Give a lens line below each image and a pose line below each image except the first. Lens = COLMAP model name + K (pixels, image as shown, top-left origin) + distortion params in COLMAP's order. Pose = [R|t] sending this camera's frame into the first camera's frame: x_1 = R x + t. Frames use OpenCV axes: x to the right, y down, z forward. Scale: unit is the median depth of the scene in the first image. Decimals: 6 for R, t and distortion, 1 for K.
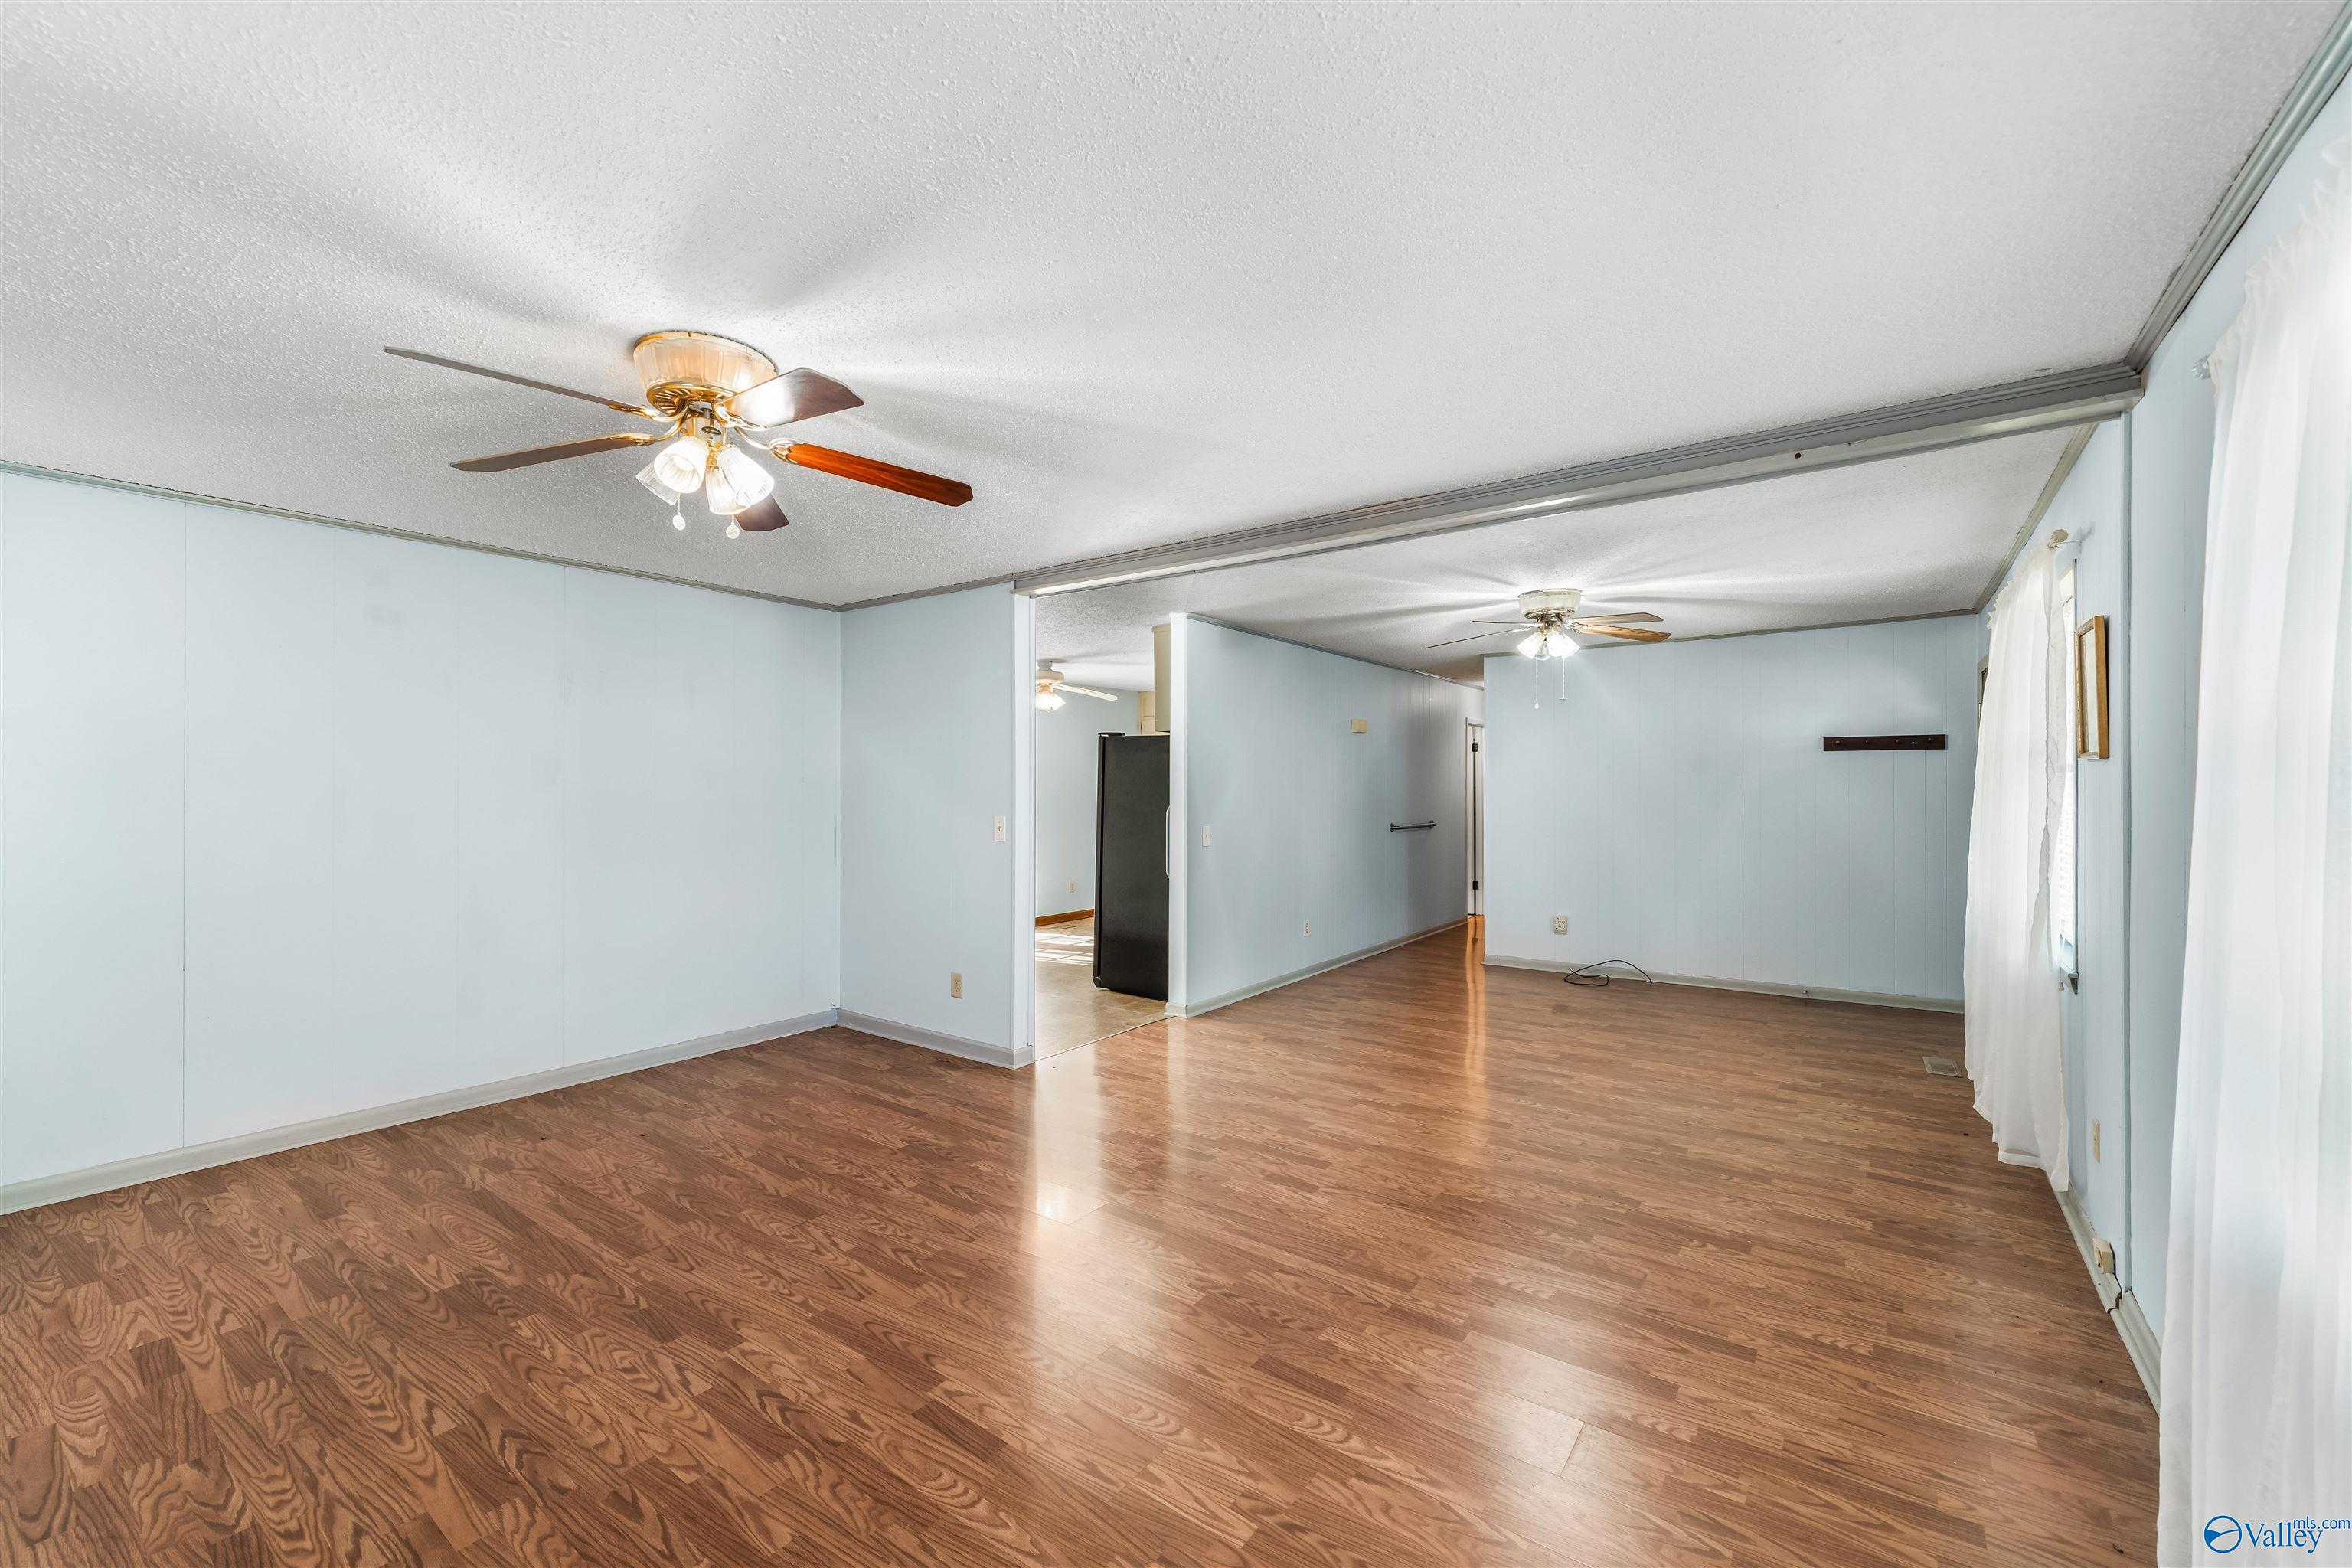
lens RADIAL K [[929.8, 0, 1172.9], [0, 929.8, 777.2], [0, 0, 1]] dist [-0.000342, -0.000138]
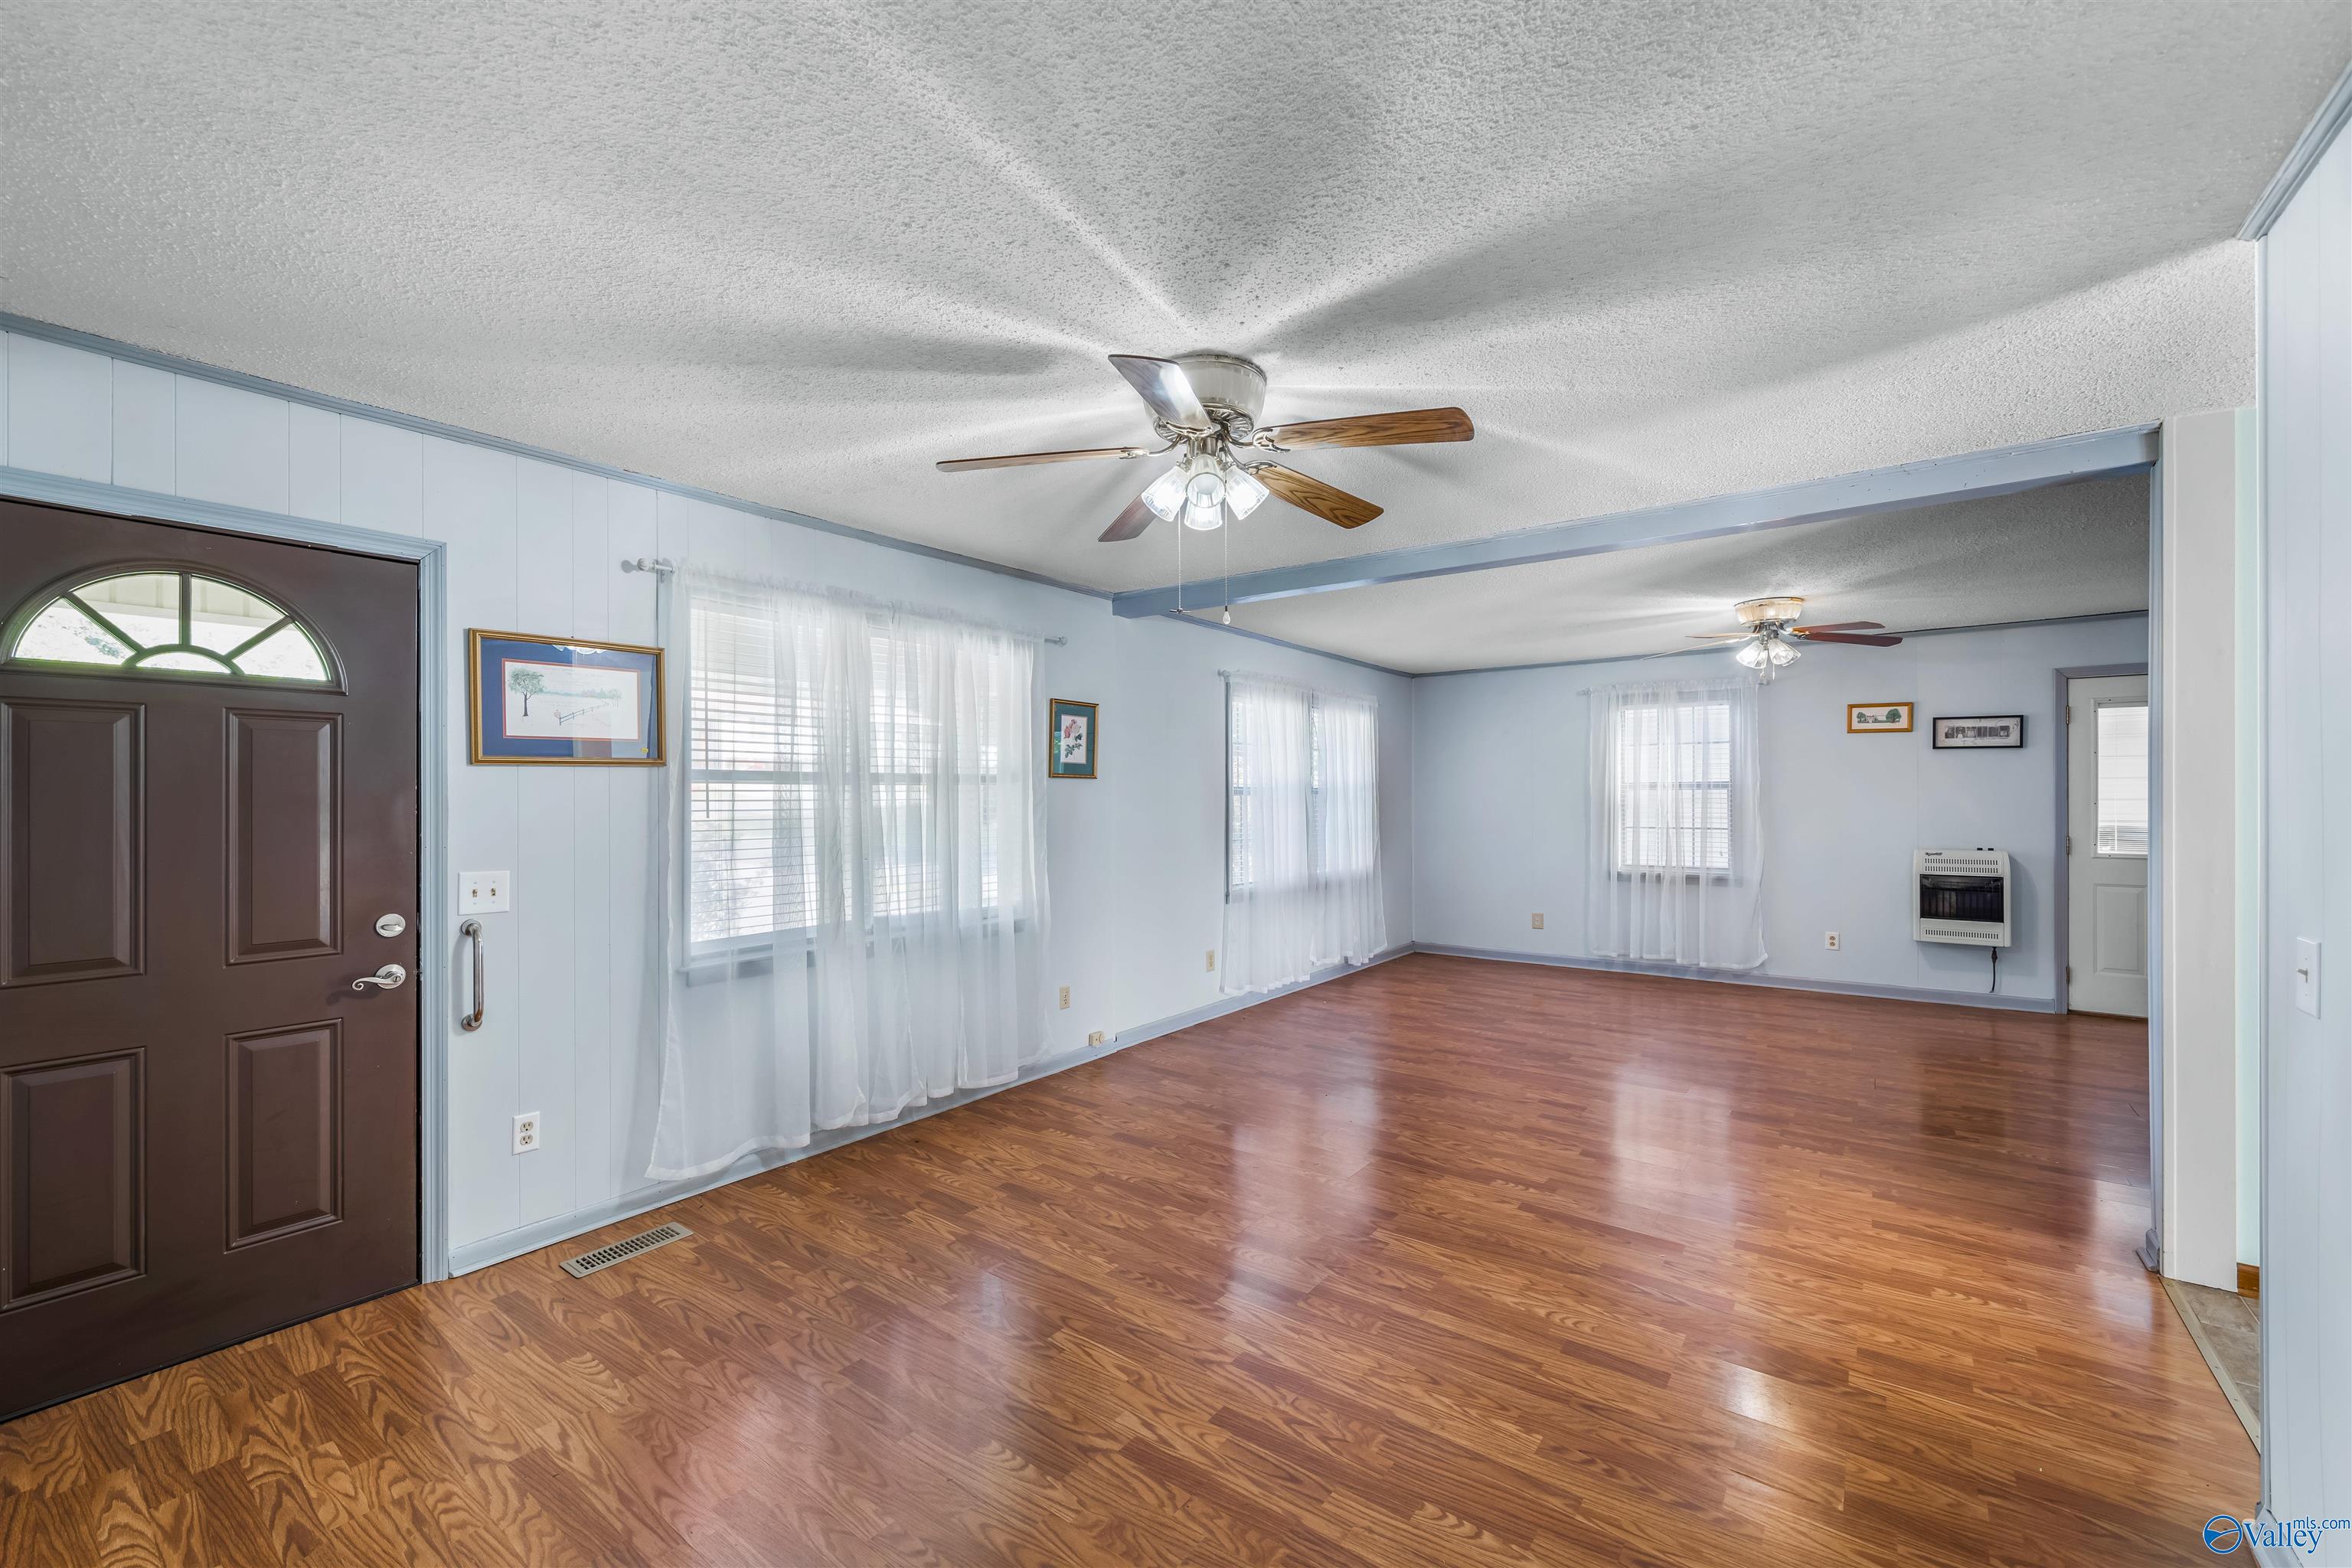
lens RADIAL K [[946.0, 0, 1172.1], [0, 946.0, 791.4], [0, 0, 1]] dist [-0.001295, 0.000010]
pose [[-0.999978, 0.003296, 0.005696, 0.660591], [0.003246, 0.999956, -0.008817, 0.019910], [-0.005725, -0.008798, -0.999945, 2.332008]]
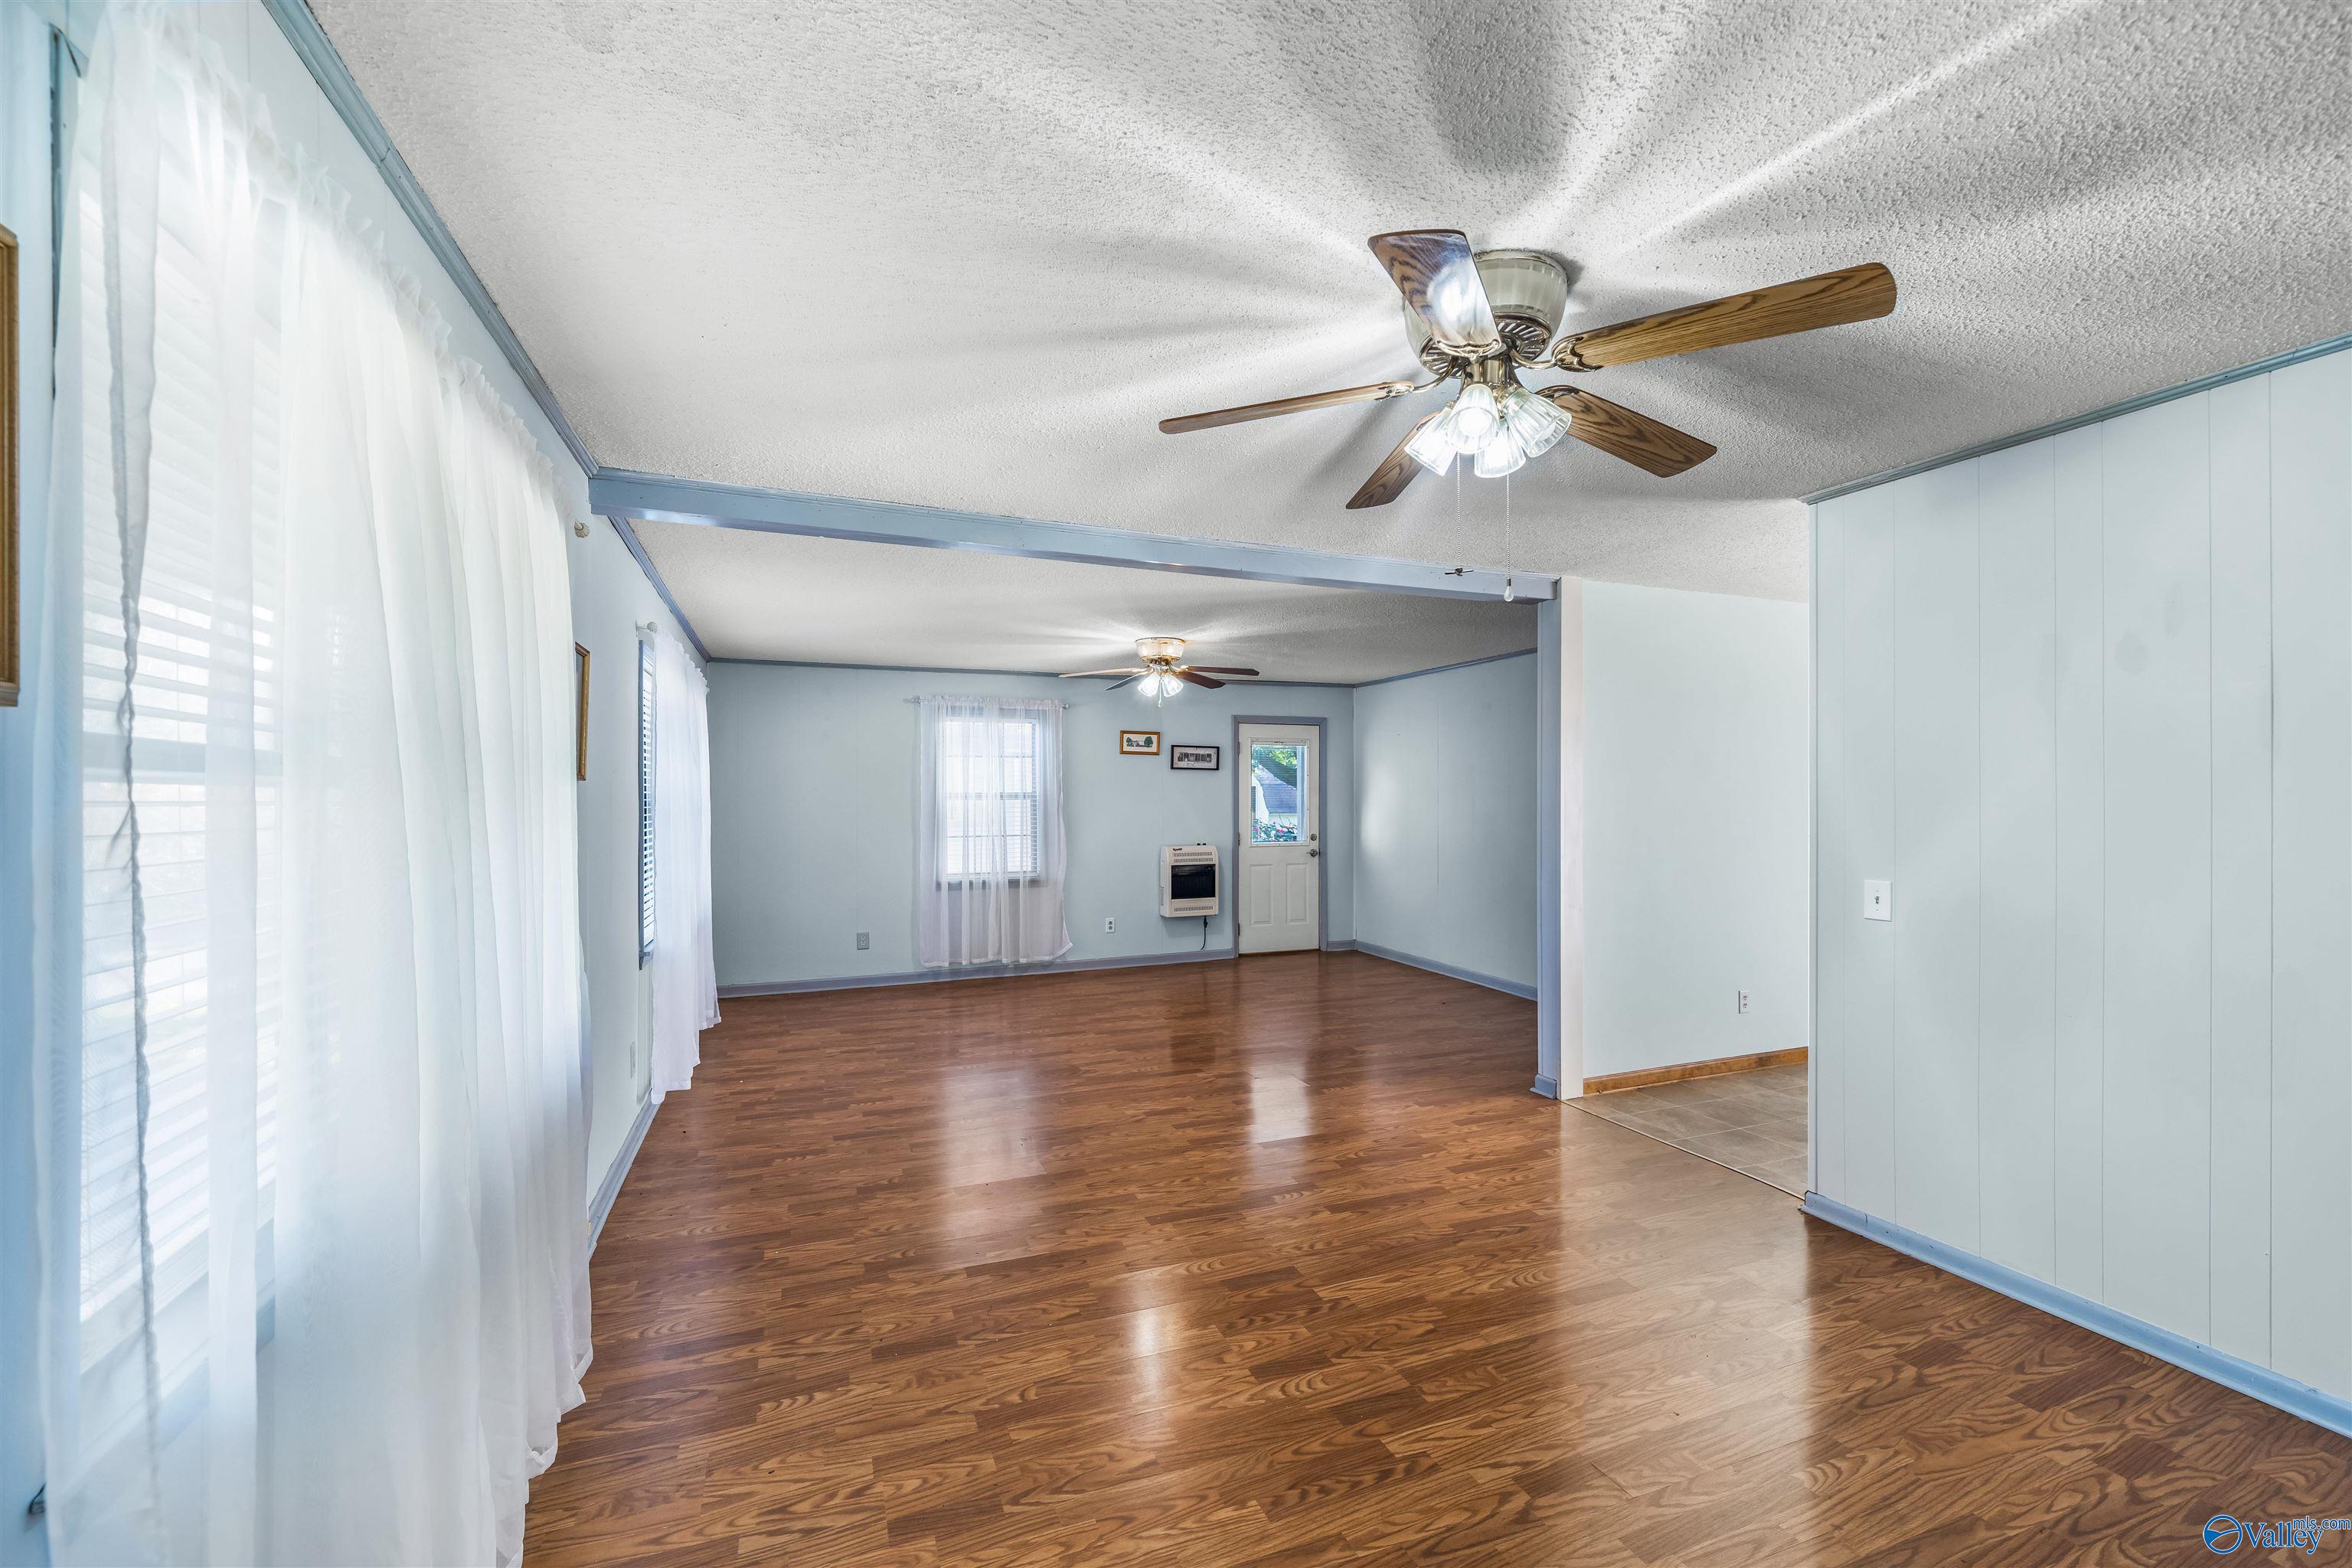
lens RADIAL K [[946.0, 0, 1172.1], [0, 946.0, 791.4], [0, 0, 1]] dist [-0.001295, 0.000010]
pose [[-0.526882, -0.005666, -0.849920, 1.253138], [0.008467, 0.999893, -0.011915, 0.011082], [0.849896, -0.013474, -0.526778, 1.727681]]
